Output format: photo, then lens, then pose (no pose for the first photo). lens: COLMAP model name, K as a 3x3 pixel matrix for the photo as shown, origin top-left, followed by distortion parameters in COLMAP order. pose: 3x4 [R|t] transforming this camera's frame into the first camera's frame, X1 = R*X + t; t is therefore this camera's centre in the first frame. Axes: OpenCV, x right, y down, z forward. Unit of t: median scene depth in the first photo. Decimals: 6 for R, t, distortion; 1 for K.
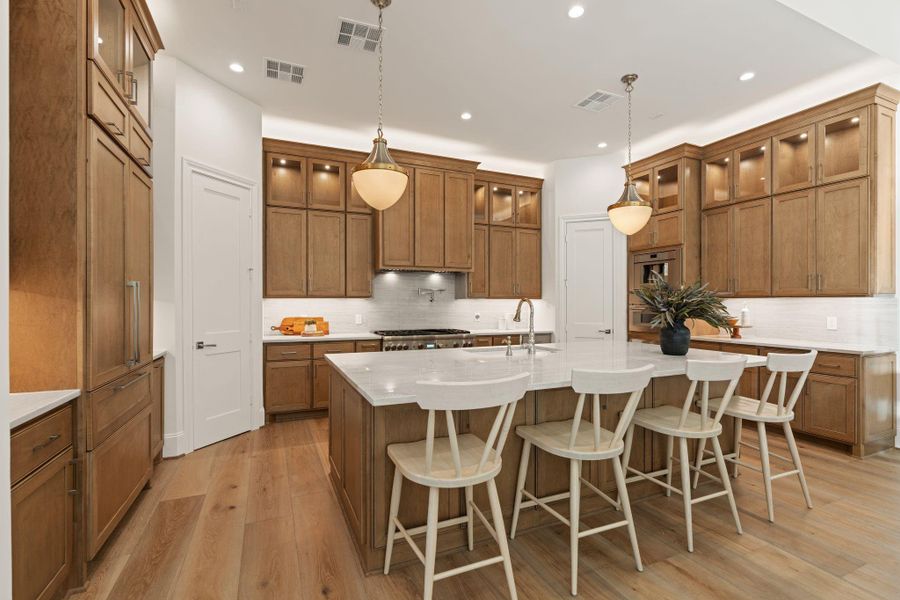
lens RADIAL K [[403.2, 0, 449.1], [0, 403.2, 303.4], [0, 0, 1]] dist [-0.004112, 0.000021]
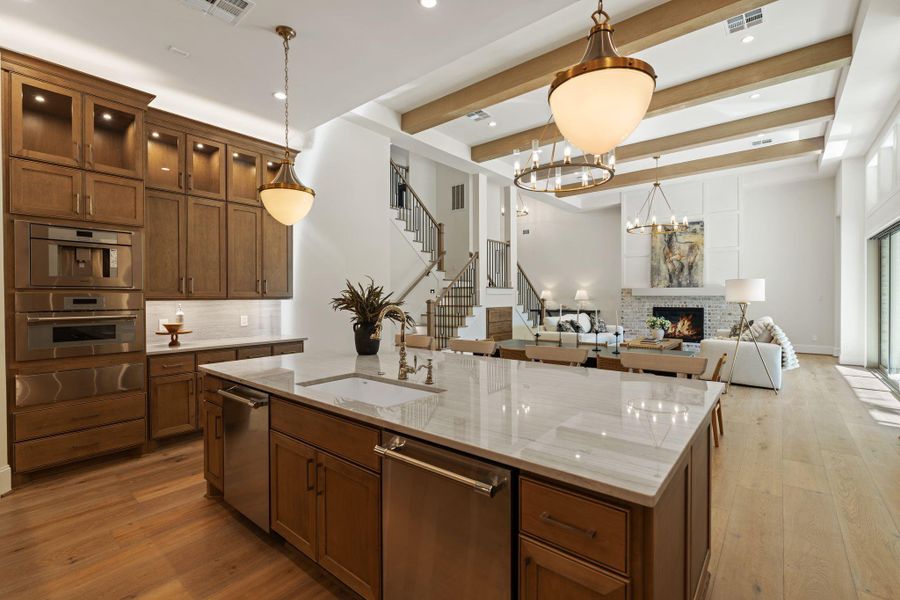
lens RADIAL K [[403.2, 0, 453.3], [0, 403.2, 296.3], [0, 0, 1]] dist [-0.004112, 0.000021]
pose [[-0.456136, 0.000249, 0.889910, -0.335481], [0.007509, 0.999965, 0.003569, -0.019572], [-0.889879, 0.008310, -0.456122, 0.831080]]
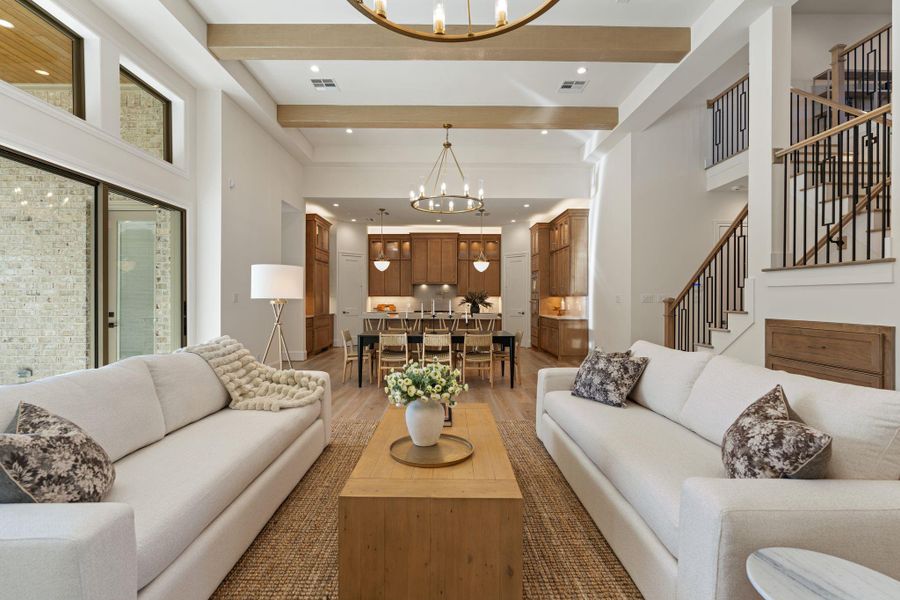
lens RADIAL K [[403.2, 0, 445.7], [0, 403.2, 299.1], [0, 0, 1]] dist [-0.004112, 0.000021]
pose [[0.915413, 0.001459, -0.402513, 0.959390], [-0.002281, 0.999996, -0.001565, 0.006072], [0.402509, 0.002351, 0.915413, -1.080448]]
